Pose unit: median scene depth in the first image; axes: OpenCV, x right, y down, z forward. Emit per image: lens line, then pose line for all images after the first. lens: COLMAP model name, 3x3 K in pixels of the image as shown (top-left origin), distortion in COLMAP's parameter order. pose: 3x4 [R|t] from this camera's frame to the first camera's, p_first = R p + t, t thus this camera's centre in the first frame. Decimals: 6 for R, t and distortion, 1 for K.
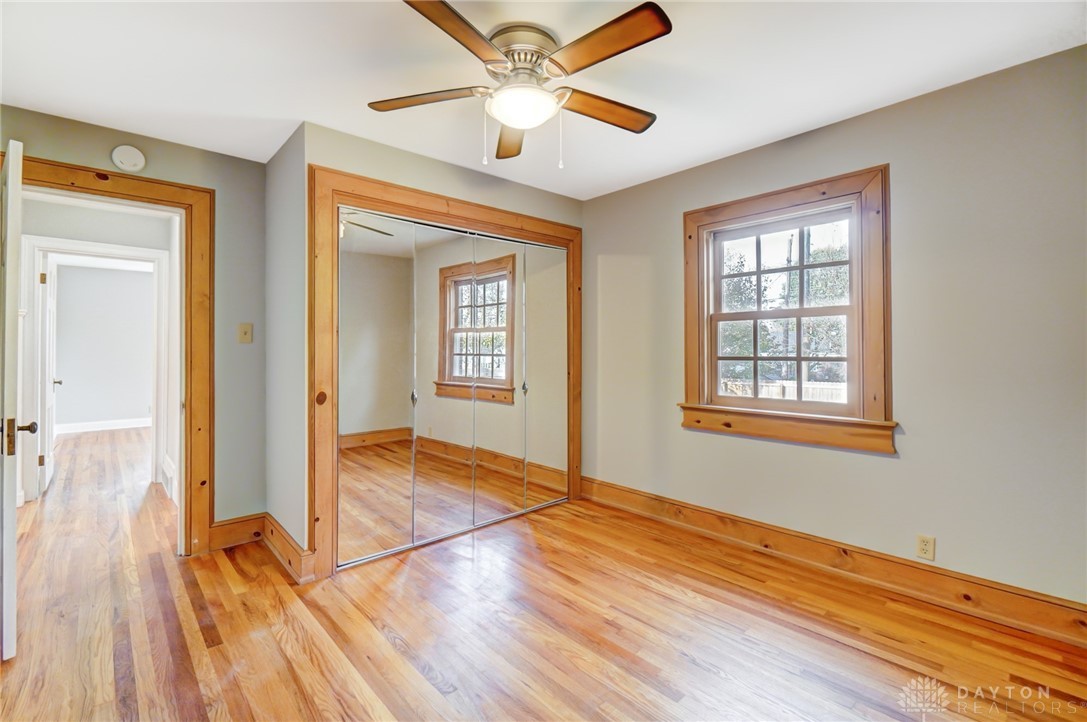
lens RADIAL K [[474.0, 0, 544.0], [0, 474.0, 353.3], [0, 0, 1]] dist [-0.001001, -0.000377]
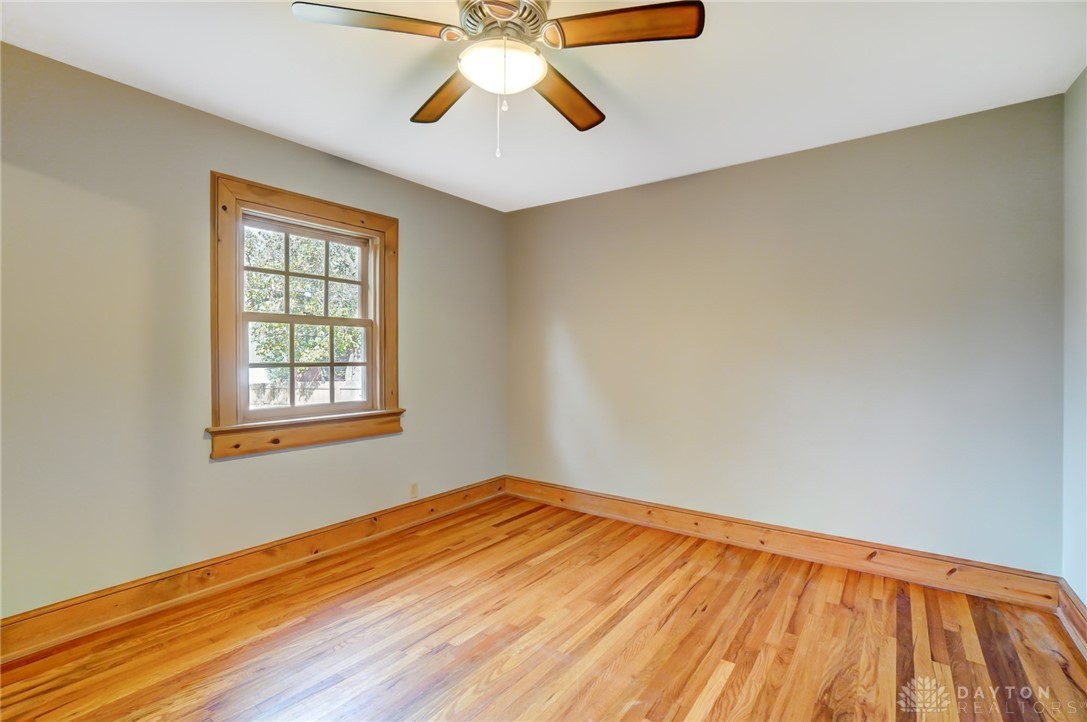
lens RADIAL K [[481.2, 0, 540.5], [0, 481.2, 360.3], [0, 0, 1]] dist [-0.060431, 0.021908]
pose [[-0.169881, -0.003985, 0.985457, -0.615575], [0.003554, 0.999983, 0.004656, -0.000809], [-0.985458, 0.004293, -0.169864, 0.730196]]
